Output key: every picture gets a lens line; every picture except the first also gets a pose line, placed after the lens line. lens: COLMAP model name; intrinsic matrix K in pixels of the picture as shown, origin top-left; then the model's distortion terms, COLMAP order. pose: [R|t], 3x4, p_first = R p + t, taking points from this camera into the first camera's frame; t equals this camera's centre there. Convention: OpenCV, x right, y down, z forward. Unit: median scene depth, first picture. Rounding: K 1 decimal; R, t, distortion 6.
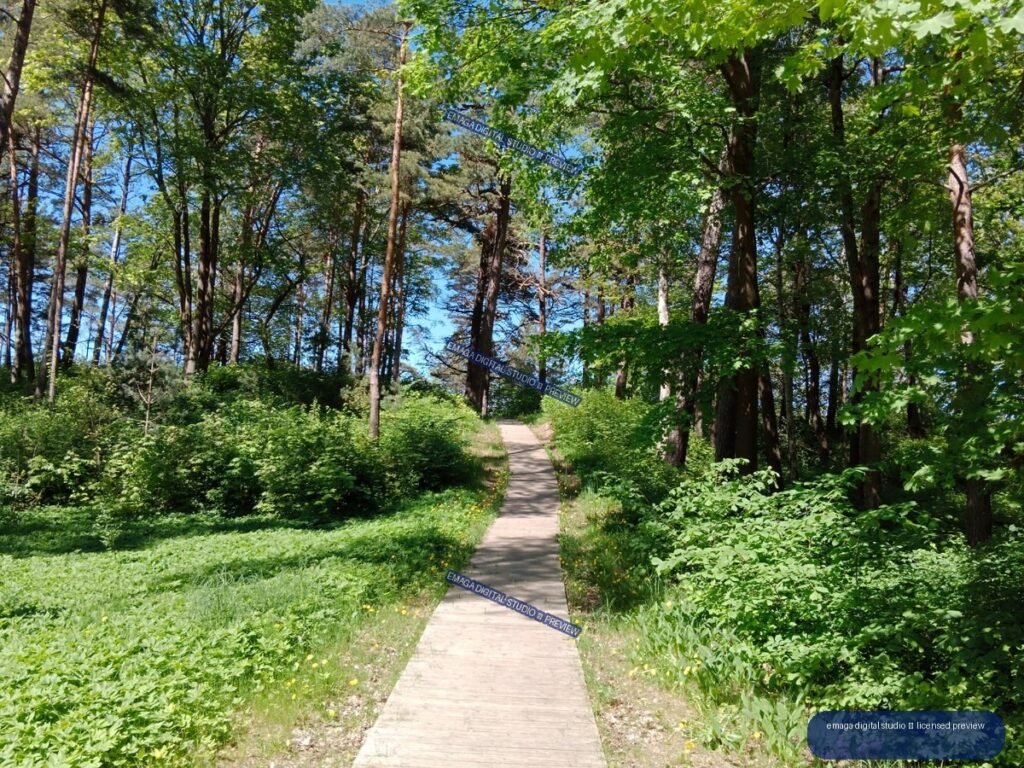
lens RADIAL K [[835.5, 0, 512.0], [0, 835.5, 384.0], [0, 0, 1]] dist [0.068388, -0.116433]
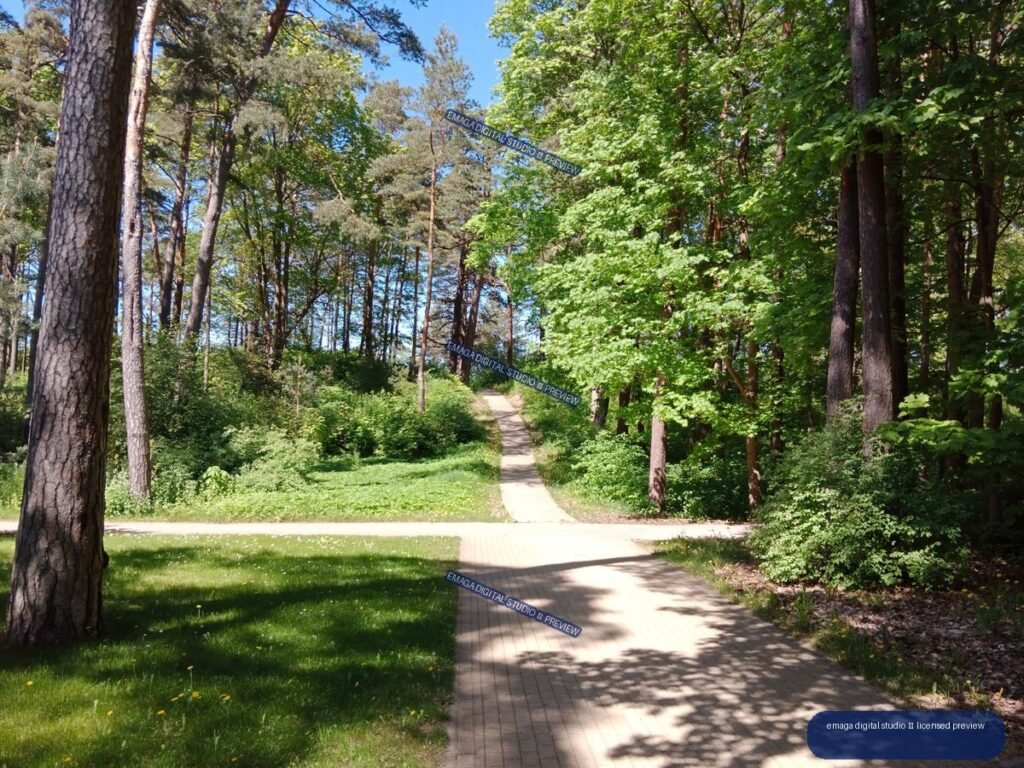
lens RADIAL K [[835.5, 0, 512.0], [0, 835.5, 384.0], [0, 0, 1]] dist [0.068388, -0.116433]
pose [[0.998443, -0.009148, 0.055028, -0.090106], [0.005705, 0.998034, 0.062412, -0.117812], [-0.055490, -0.062000, 0.996532, -0.846021]]
